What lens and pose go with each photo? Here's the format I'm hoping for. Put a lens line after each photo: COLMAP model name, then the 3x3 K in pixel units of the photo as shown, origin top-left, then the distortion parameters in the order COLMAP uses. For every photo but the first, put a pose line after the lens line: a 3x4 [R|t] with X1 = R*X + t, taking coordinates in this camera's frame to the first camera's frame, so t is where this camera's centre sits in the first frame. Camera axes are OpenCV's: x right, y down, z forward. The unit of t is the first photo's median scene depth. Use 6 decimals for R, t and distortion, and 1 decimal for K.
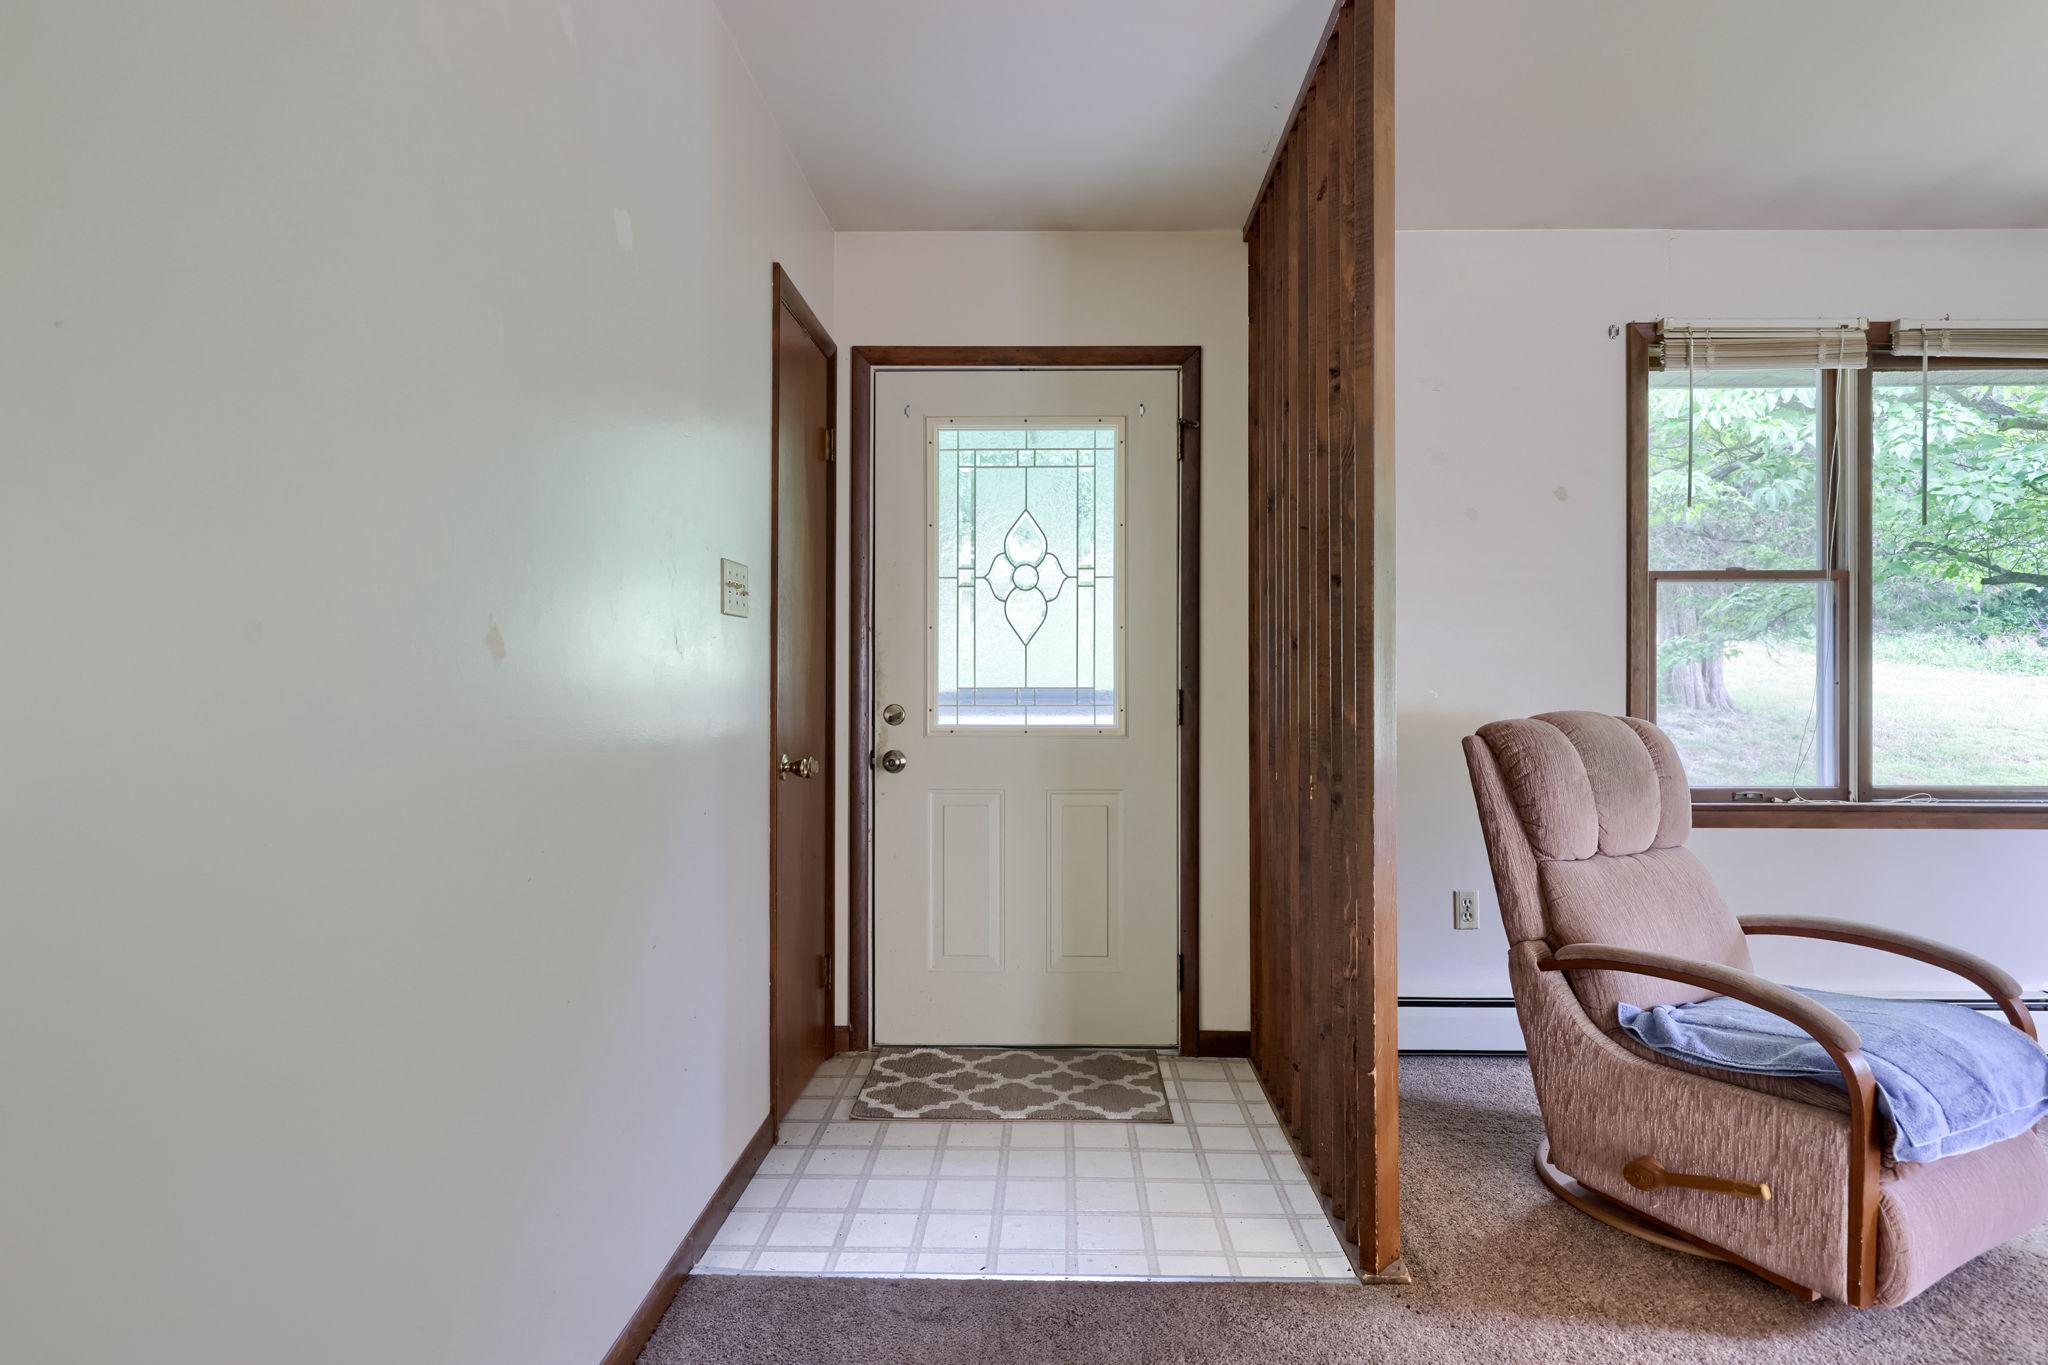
lens RADIAL K [[1071.2, 0, 1039.2], [0, 1071.2, 687.8], [0, 0, 1]] dist [0.002957, -0.000085]
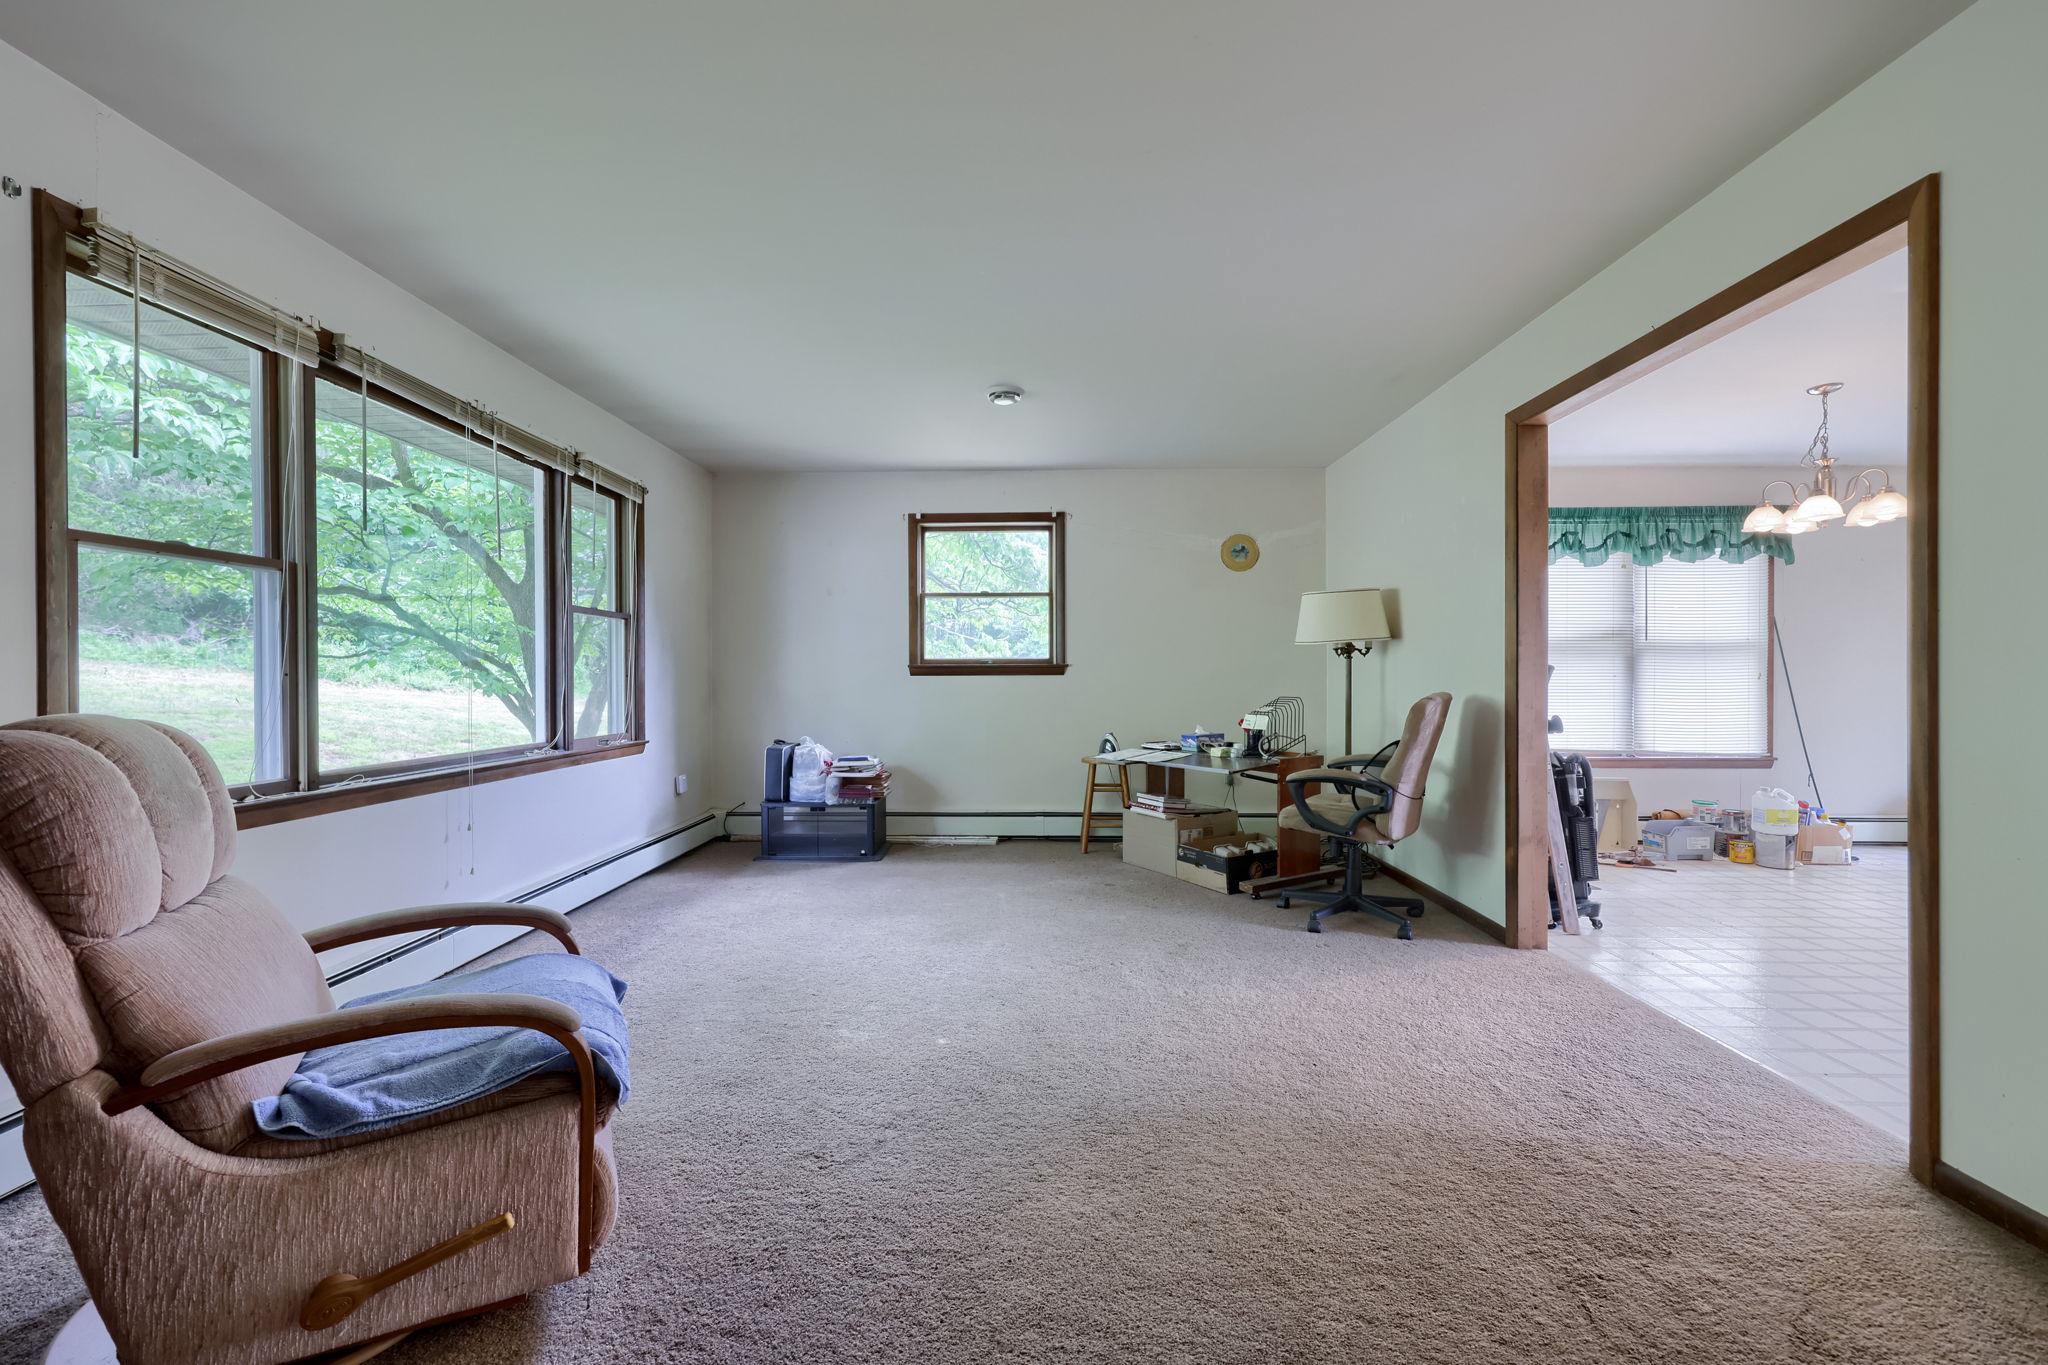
lens RADIAL K [[828.7, 0, 1019.2], [0, 828.7, 679.0], [0, 0, 1]] dist [0.000631, 0.000017]
pose [[0.002358, -0.003944, 0.999989, -0.025704], [0.003458, 0.999986, 0.003936, -0.001038], [-0.999991, 0.003449, 0.002371, 0.351887]]
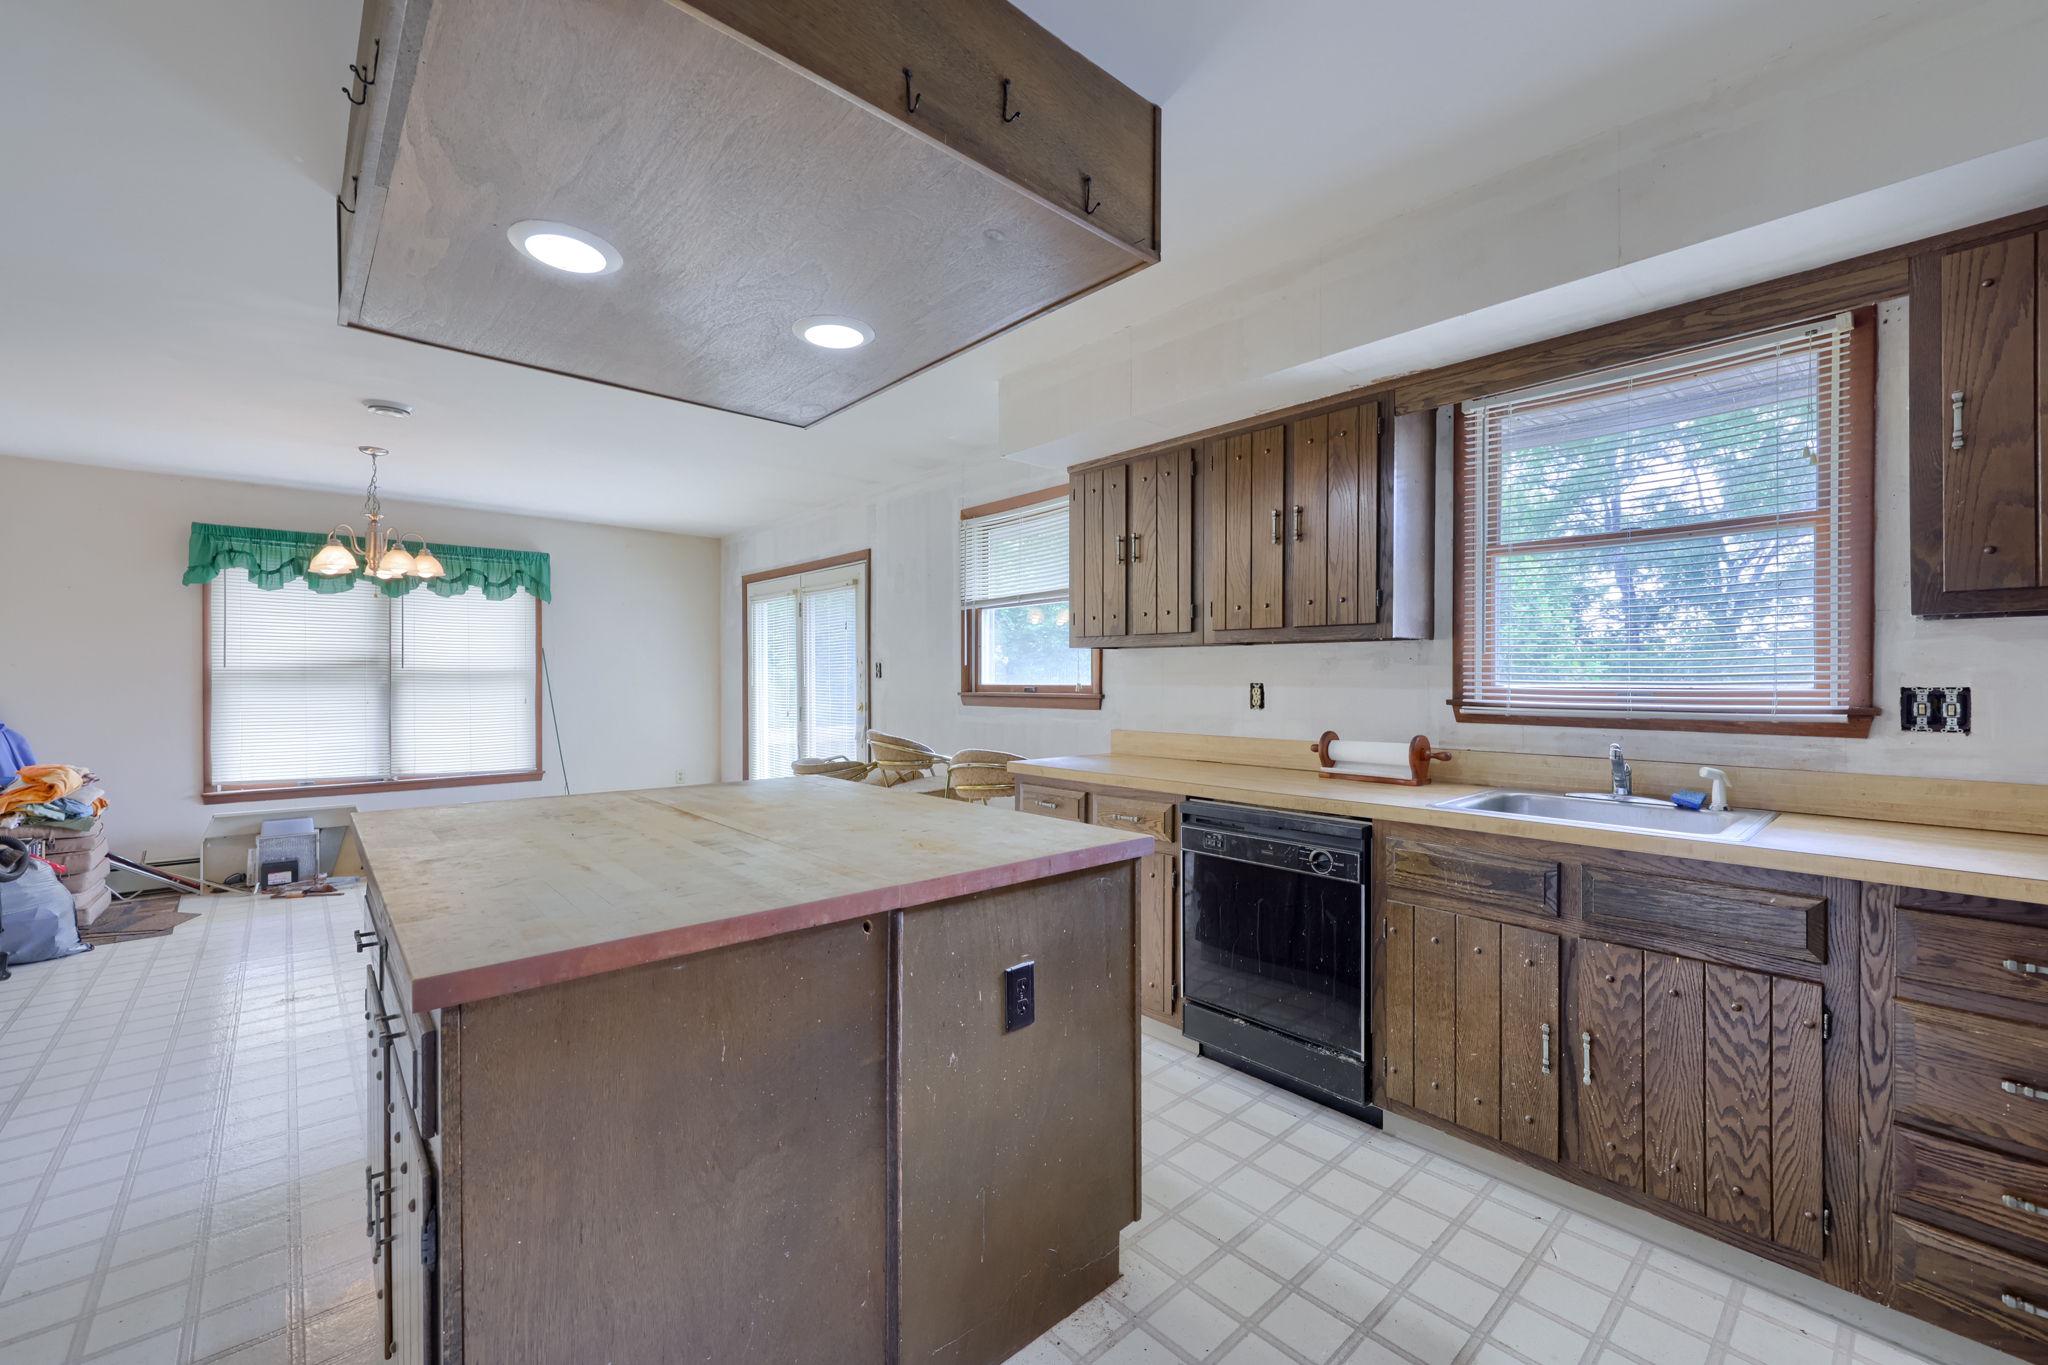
lens RADIAL K [[825.9, 0, 1015.9], [0, 825.9, 685.6], [0, 0, 1]] dist [-0.000777, -0.000034]
pose [[-0.683925, -0.002032, 0.729549, -0.554582], [0.003120, 0.999979, 0.005711, -0.042164], [-0.729546, 0.006182, -0.683904, -0.781059]]
